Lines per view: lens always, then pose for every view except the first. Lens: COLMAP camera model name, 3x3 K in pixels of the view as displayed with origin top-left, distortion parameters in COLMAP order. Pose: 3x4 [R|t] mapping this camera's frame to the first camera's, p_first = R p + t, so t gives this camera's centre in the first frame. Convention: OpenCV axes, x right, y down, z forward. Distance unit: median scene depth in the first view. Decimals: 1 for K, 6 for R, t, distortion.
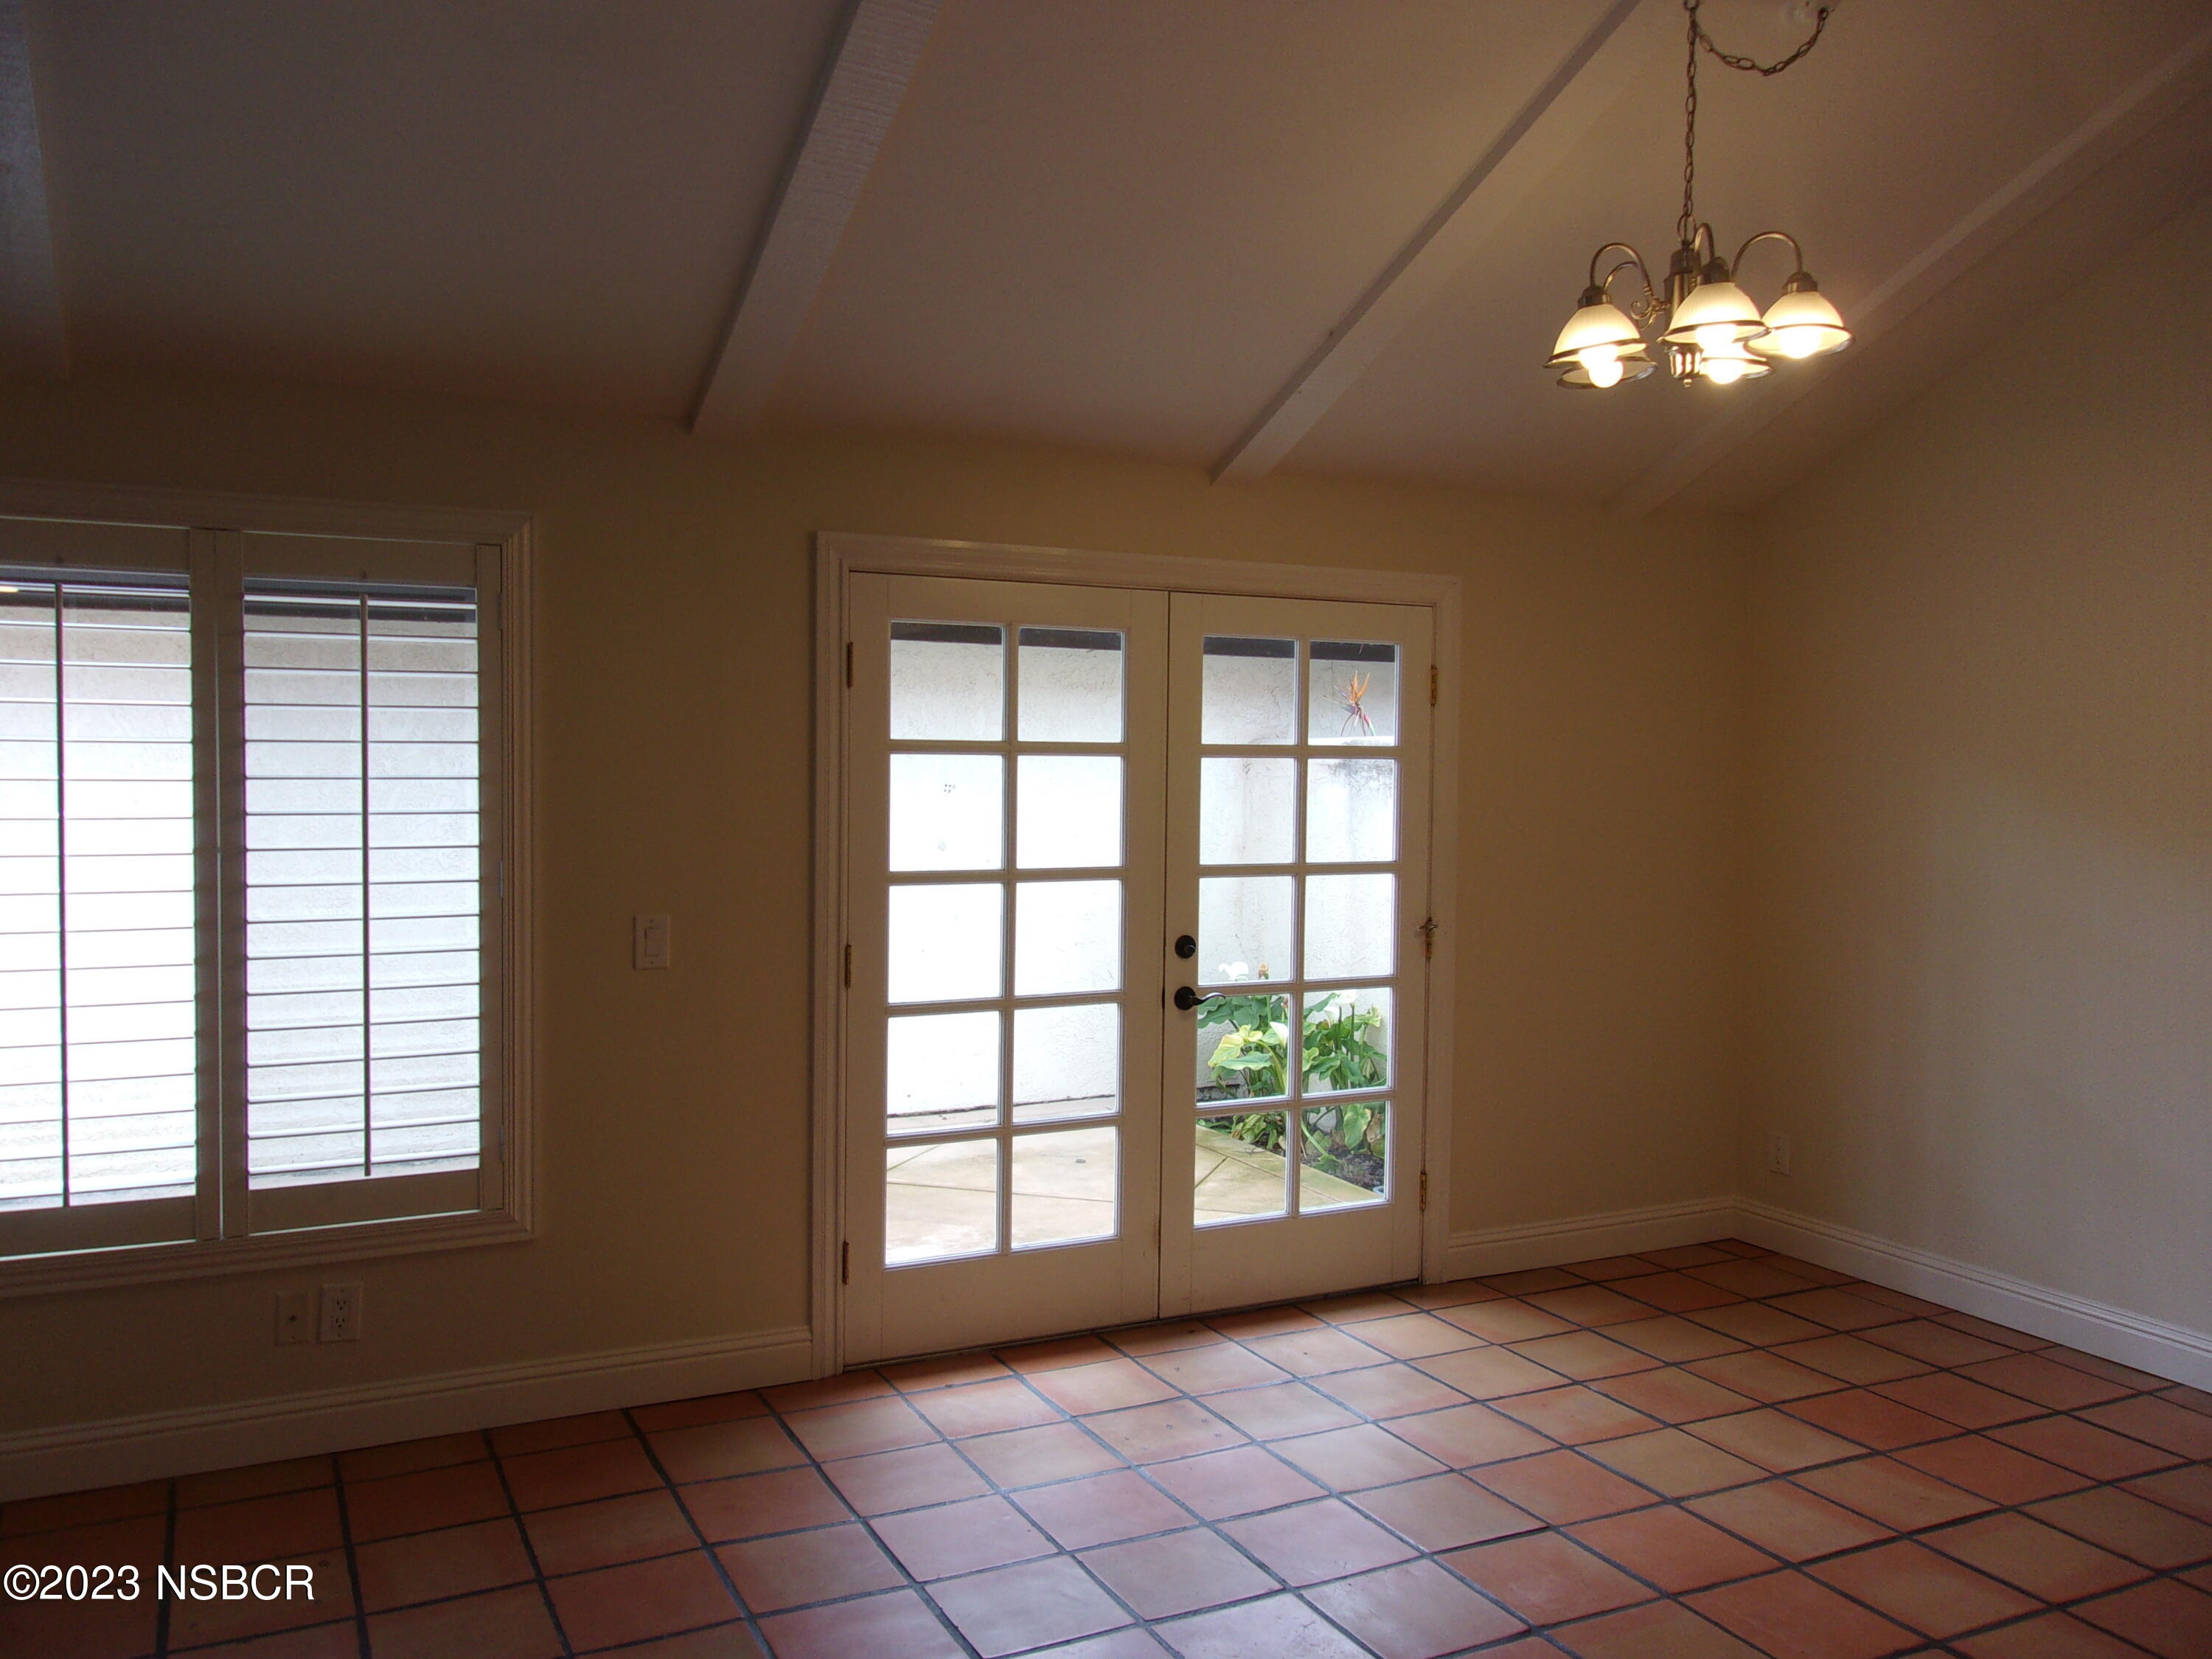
lens RADIAL K [[1803.6, 0, 1106.0], [0, 1803.6, 829.5], [0, 0, 1]] dist [0.018667, 0.005652]
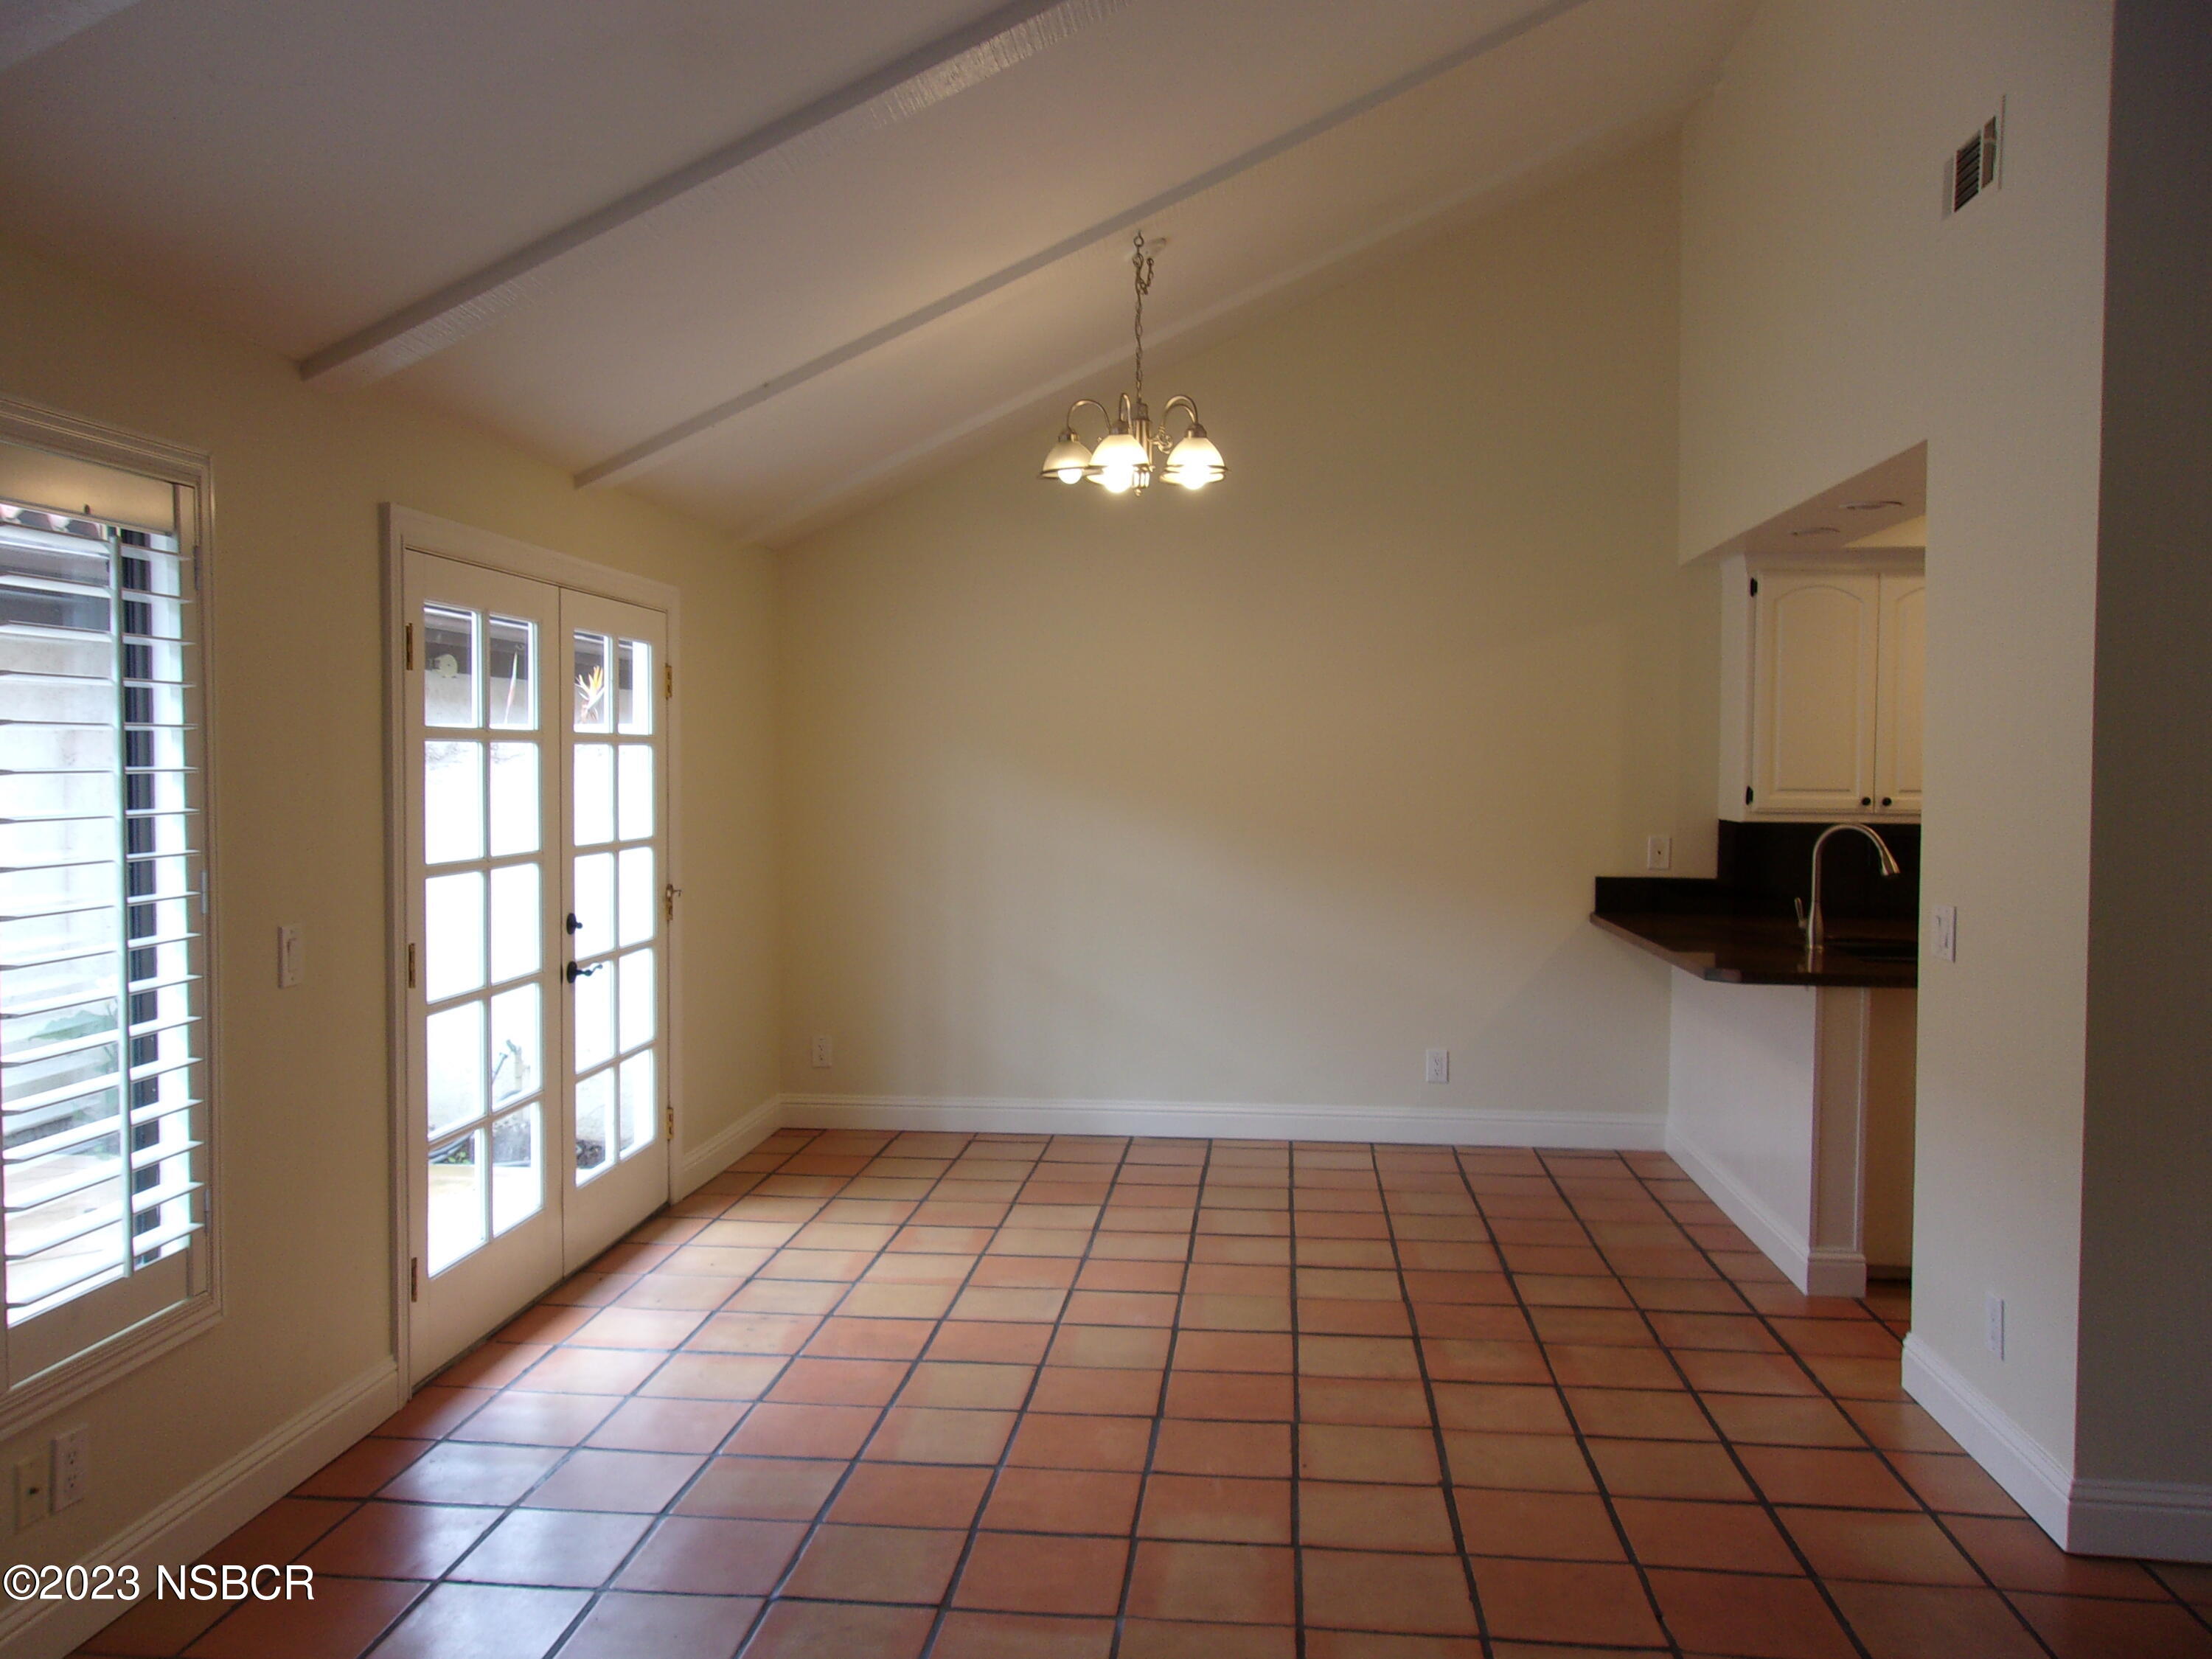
lens RADIAL K [[1801.9, 0, 1106.0], [0, 1801.9, 829.5], [0, 0, 1]] dist [0.092577, 0.002910]
pose [[0.529429, -0.041992, 0.847314, -0.724463], [0.035631, 0.998994, 0.027246, -0.008235], [-0.847605, 0.015766, 0.530393, 0.172496]]
